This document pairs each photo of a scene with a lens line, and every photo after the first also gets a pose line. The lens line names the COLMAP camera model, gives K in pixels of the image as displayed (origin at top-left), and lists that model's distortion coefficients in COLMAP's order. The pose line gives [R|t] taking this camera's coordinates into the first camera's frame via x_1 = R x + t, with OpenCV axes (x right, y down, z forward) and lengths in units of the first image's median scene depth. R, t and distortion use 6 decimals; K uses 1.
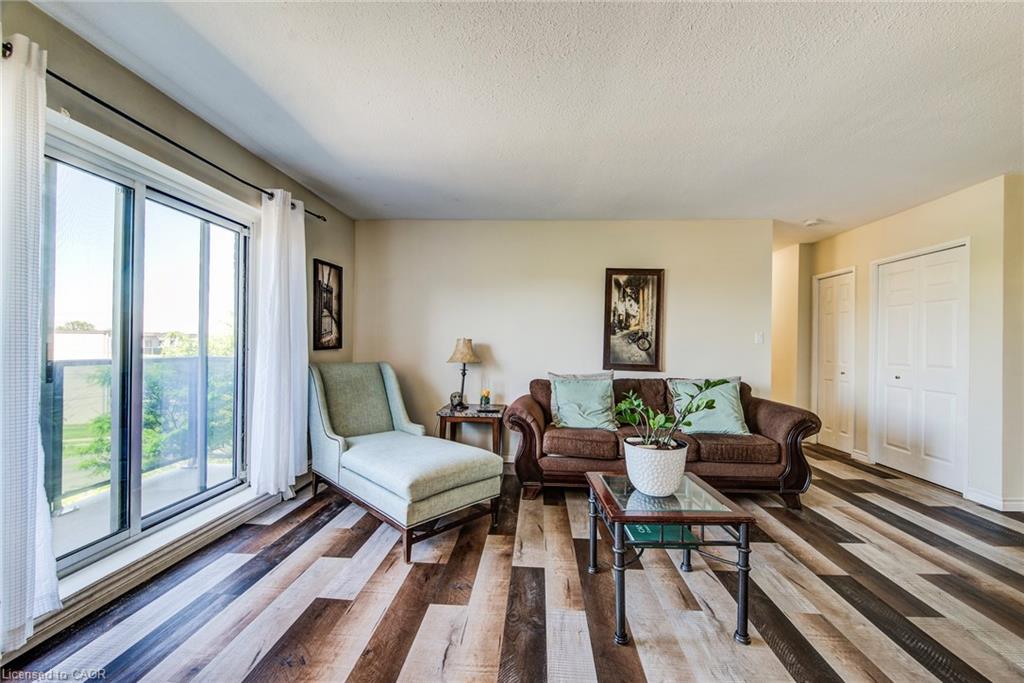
lens RADIAL K [[399.7, 0, 512.1], [0, 399.7, 342.7], [0, 0, 1]] dist [-0.003360, -0.000705]
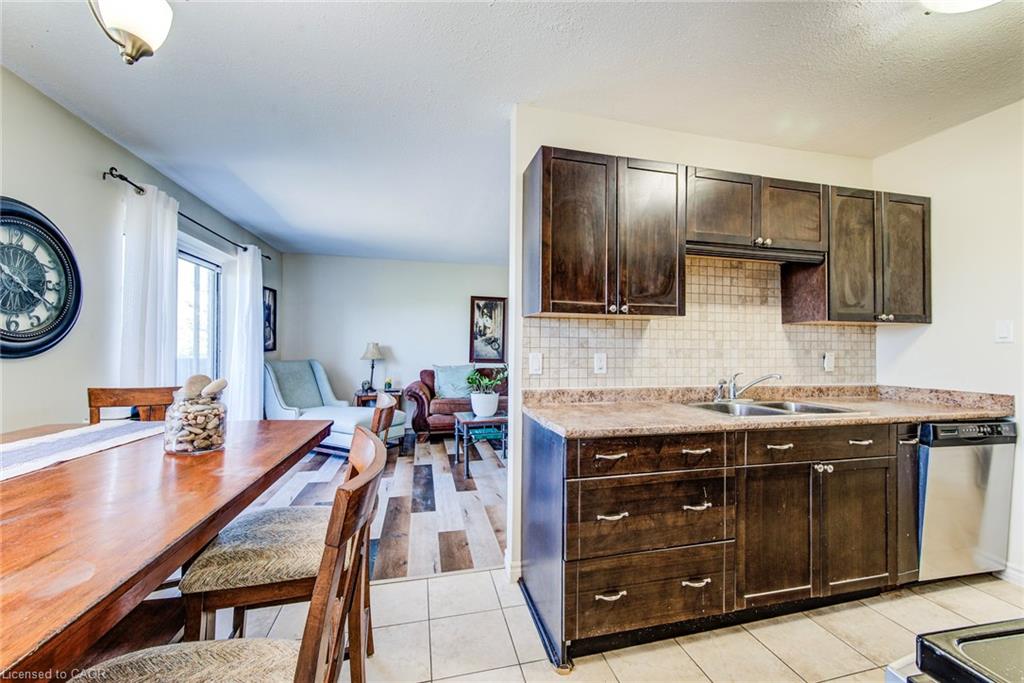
lens RADIAL K [[399.7, 0, 515.6], [0, 399.7, 342.4], [0, 0, 1]] dist [-0.003360, -0.000705]
pose [[0.955723, -0.004684, 0.294231, -0.051901], [0.006414, 0.999967, -0.004914, -0.001154], [-0.294199, 0.006584, 0.955722, -0.517462]]
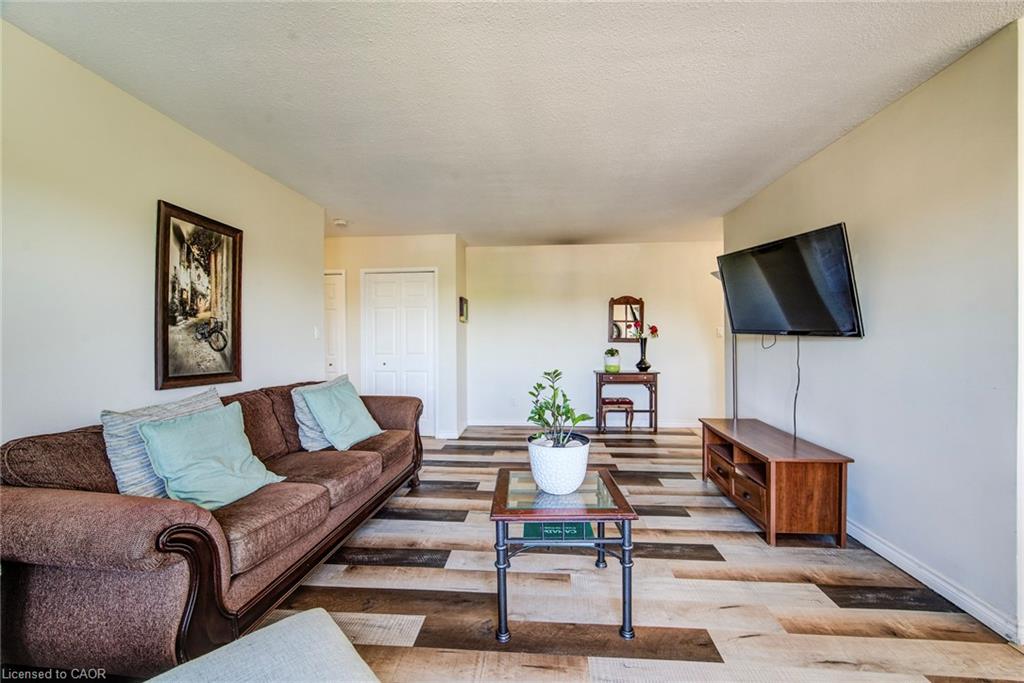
lens RADIAL K [[399.7, 0, 518.5], [0, 399.7, 340.9], [0, 0, 1]] dist [-0.003360, -0.000705]
pose [[0.012886, -0.014283, 0.999815, -0.304395], [0.005239, 0.999885, 0.014217, -0.003121], [-0.999903, 0.005055, 0.012959, 0.528775]]
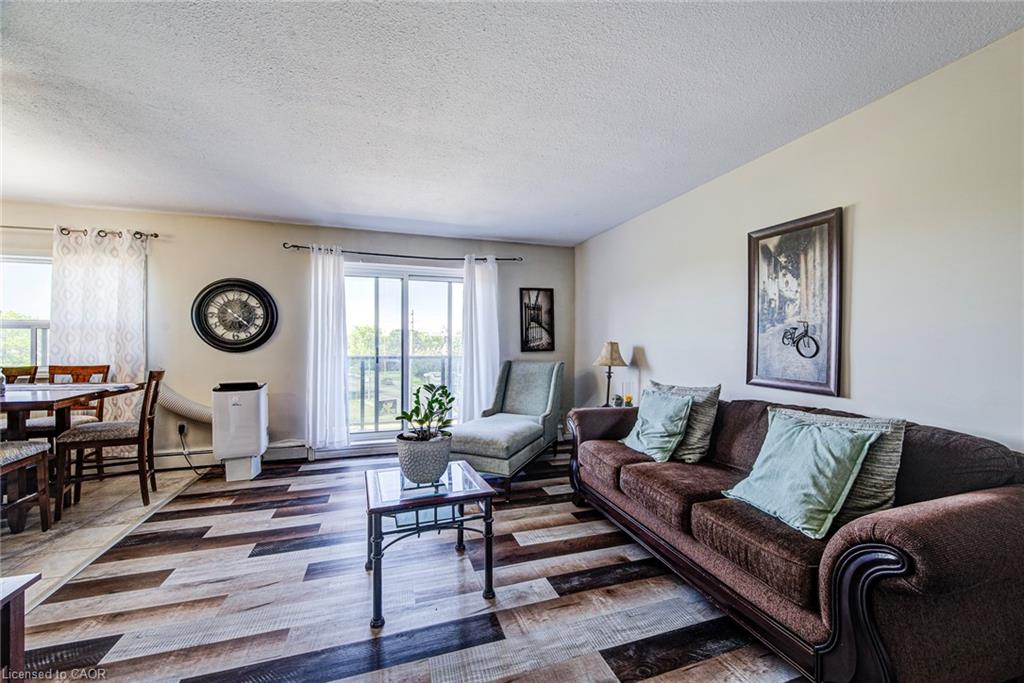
lens RADIAL K [[399.7, 0, 512.7], [0, 399.7, 341.4], [0, 0, 1]] dist [-0.003360, -0.000705]
pose [[0.373384, -0.016810, -0.927524, 0.725888], [0.005129, 0.999858, -0.016056, 0.003349], [0.927663, 0.001238, 0.373418, 0.395687]]
